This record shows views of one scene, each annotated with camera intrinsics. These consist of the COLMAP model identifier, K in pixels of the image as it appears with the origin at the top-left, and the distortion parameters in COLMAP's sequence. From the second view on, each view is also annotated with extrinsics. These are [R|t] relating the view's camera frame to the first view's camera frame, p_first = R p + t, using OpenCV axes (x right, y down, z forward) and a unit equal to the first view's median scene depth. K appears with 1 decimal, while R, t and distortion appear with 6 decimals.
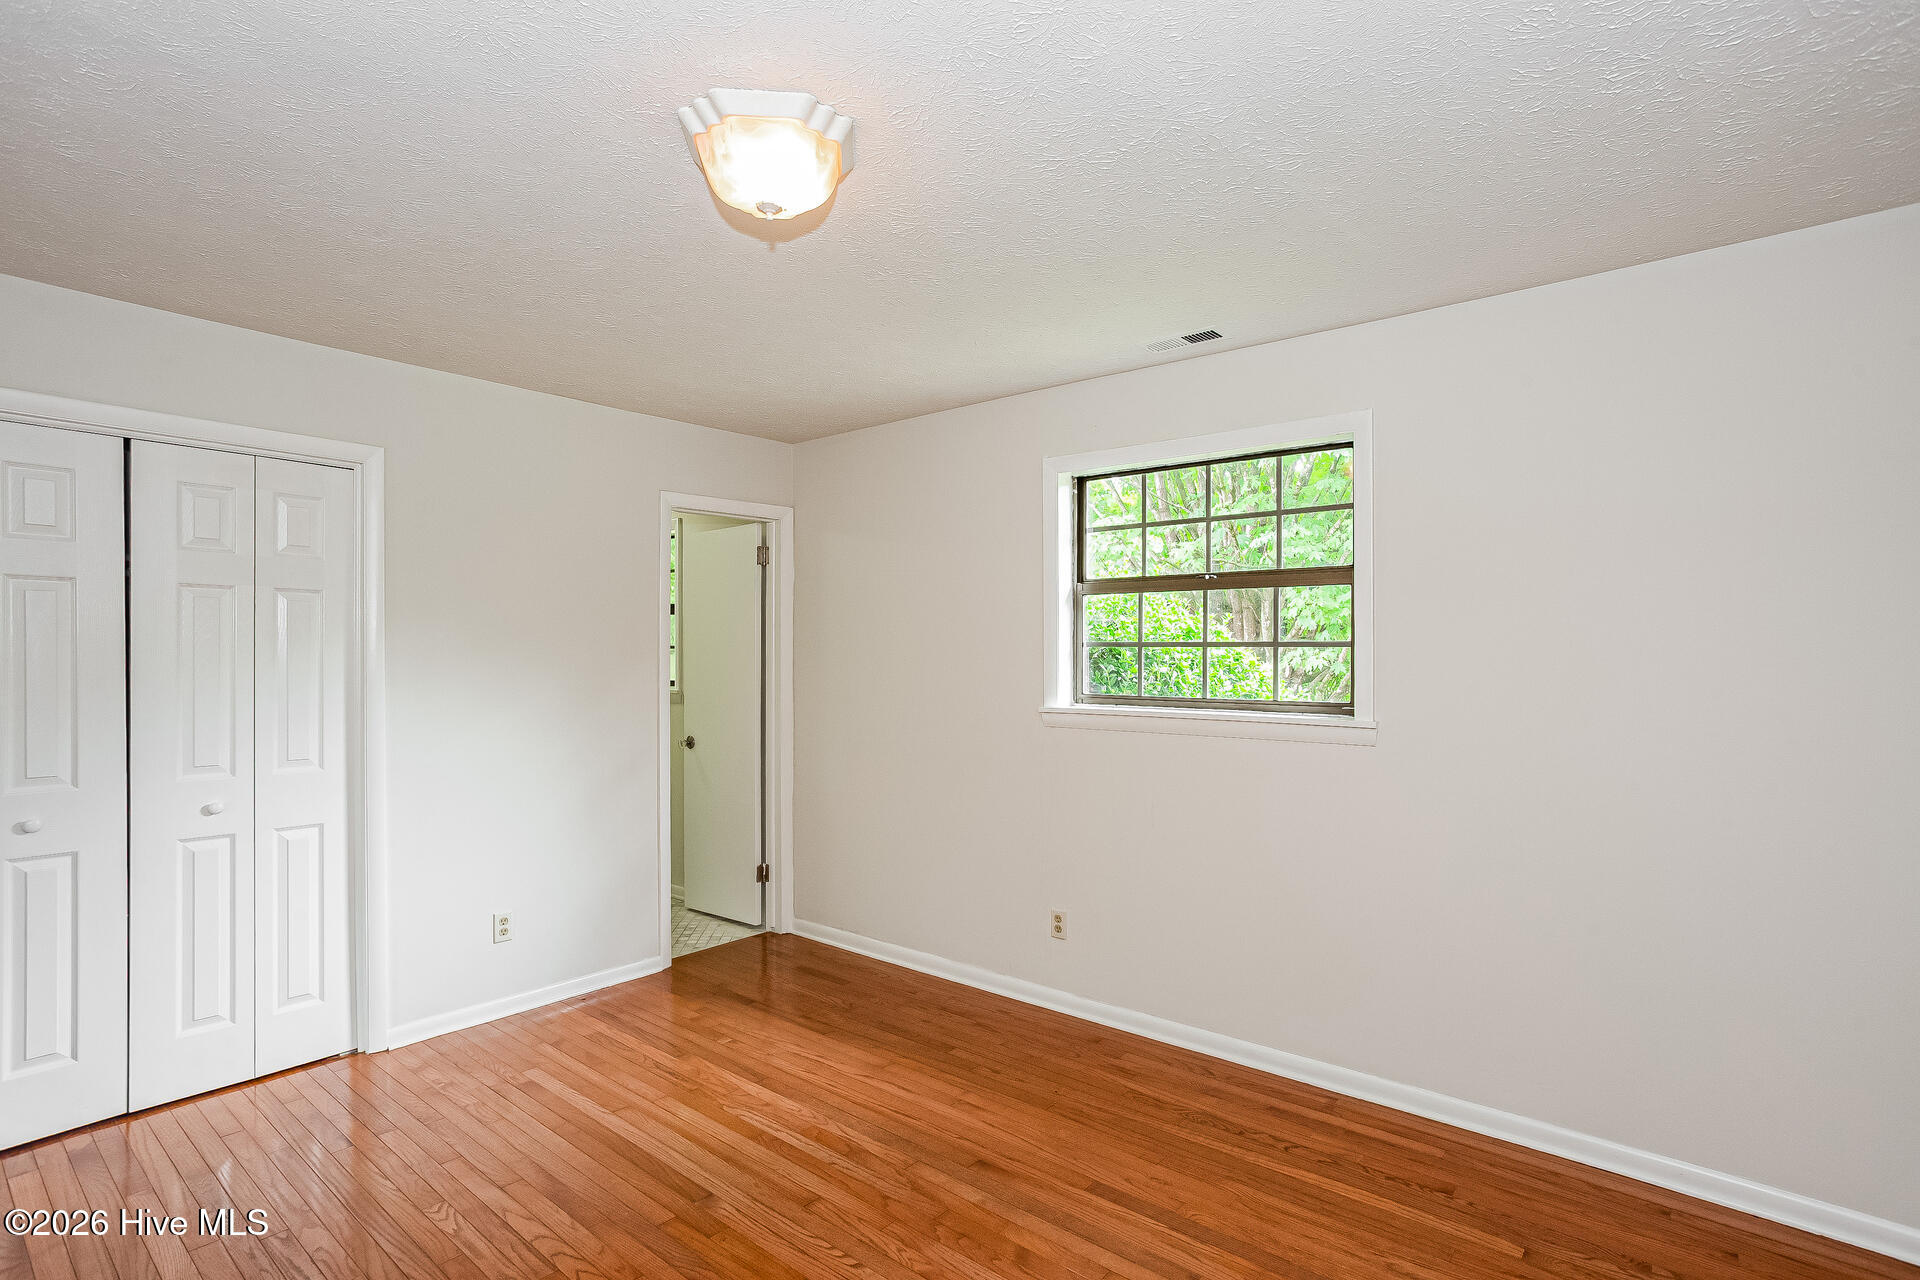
lens RADIAL K [[938.8, 0, 982.8], [0, 938.8, 669.5], [0, 0, 1]] dist [-0.027692, 0.013494]
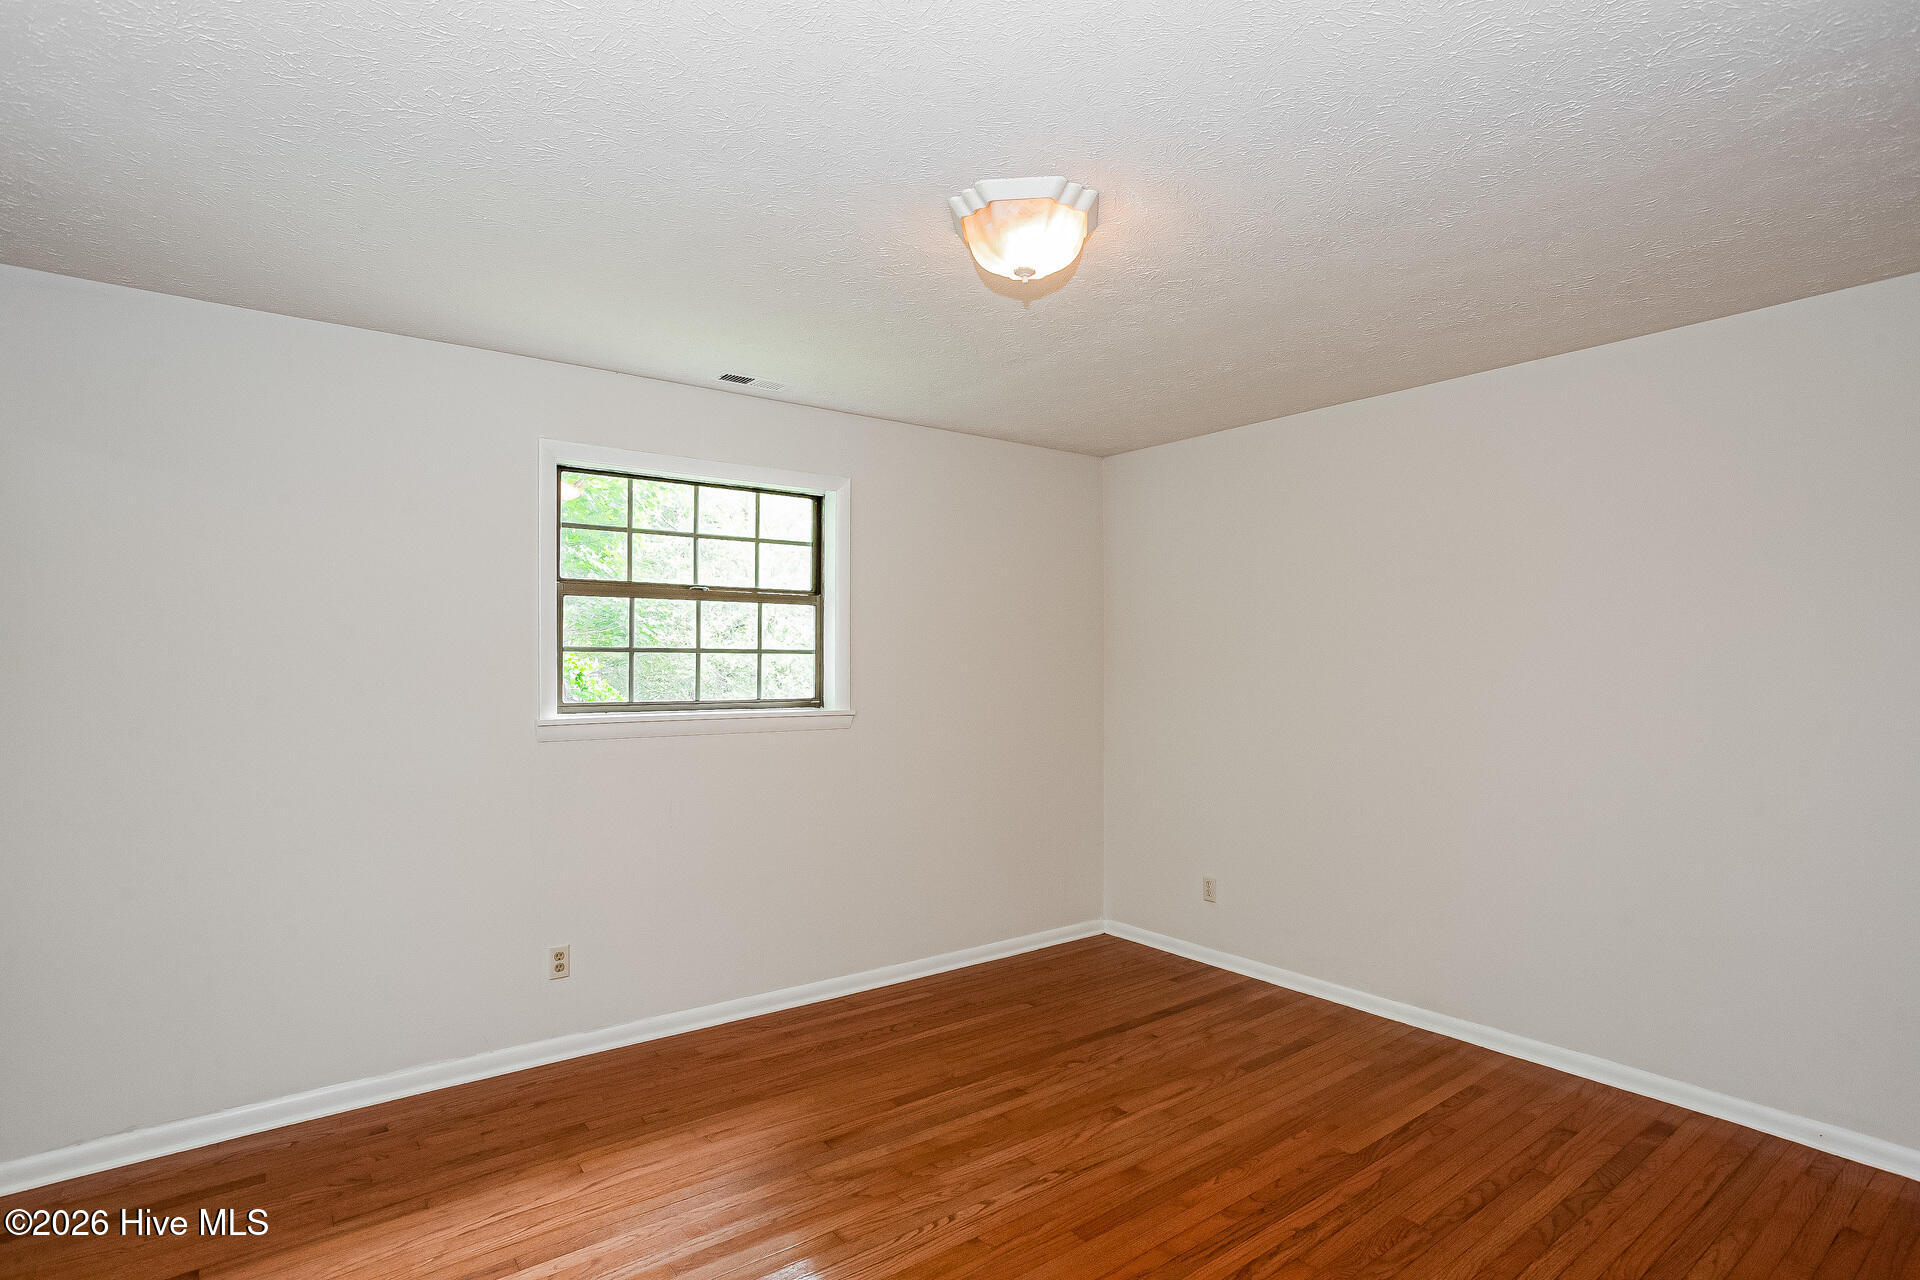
lens RADIAL K [[938.8, 0, 968.6], [0, 938.8, 644.1], [0, 0, 1]] dist [-0.027692, 0.013494]
pose [[0.242478, 0.017989, 0.969990, -0.809364], [0.015199, 0.999635, -0.022338, -0.005581], [-0.970038, 0.020160, 0.242116, 0.472844]]
